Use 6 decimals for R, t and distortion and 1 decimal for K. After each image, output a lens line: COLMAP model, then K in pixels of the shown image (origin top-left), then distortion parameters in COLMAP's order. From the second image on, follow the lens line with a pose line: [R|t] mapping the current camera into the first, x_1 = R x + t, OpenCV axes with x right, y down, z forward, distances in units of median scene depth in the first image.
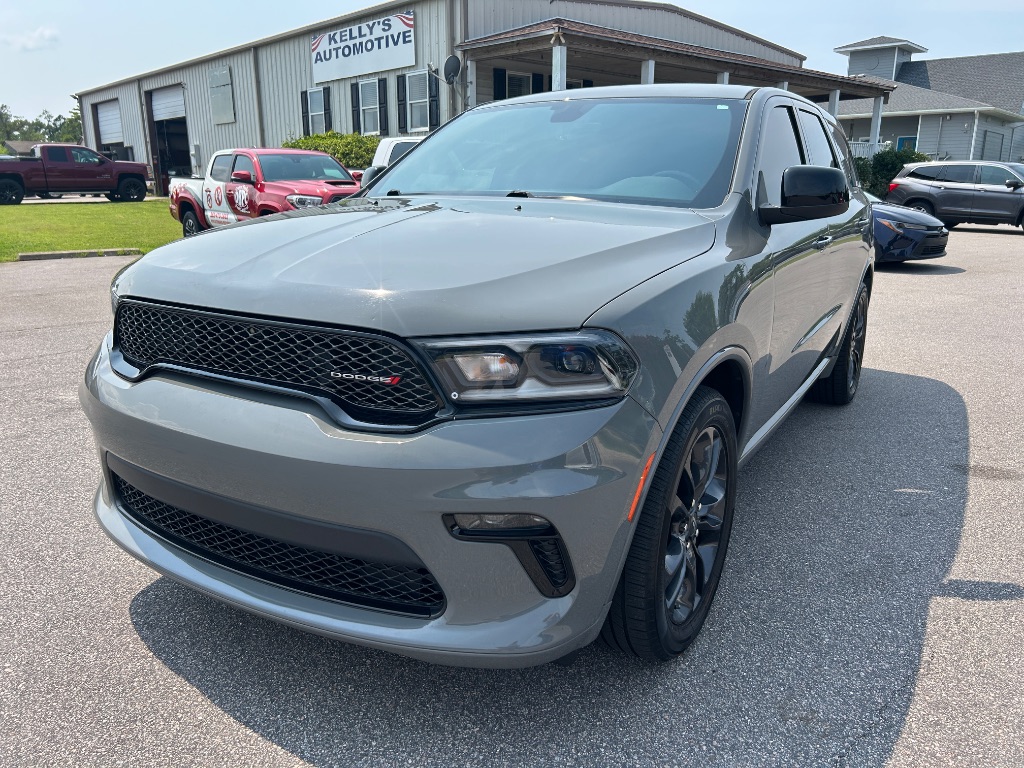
lens RADIAL K [[784.4, 0, 506.0], [0, 784.4, 383.6], [0, 0, 1]] dist [0.043703, -0.047211]
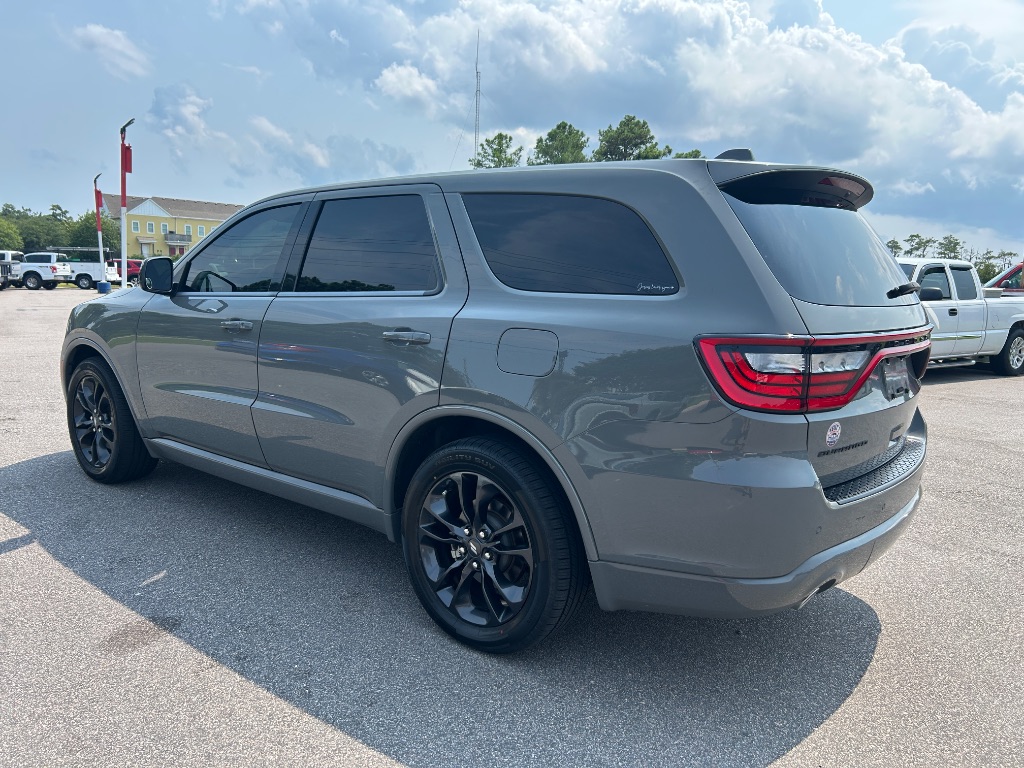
lens RADIAL K [[782.3, 0, 508.4], [0, 782.3, 384.1], [0, 0, 1]] dist [0.041062, -0.046746]
pose [[-0.163971, 0.123572, -0.978695, 0.258965], [-0.276249, 0.946675, 0.165812, -0.070799], [0.946995, 0.297552, -0.121090, 0.276952]]
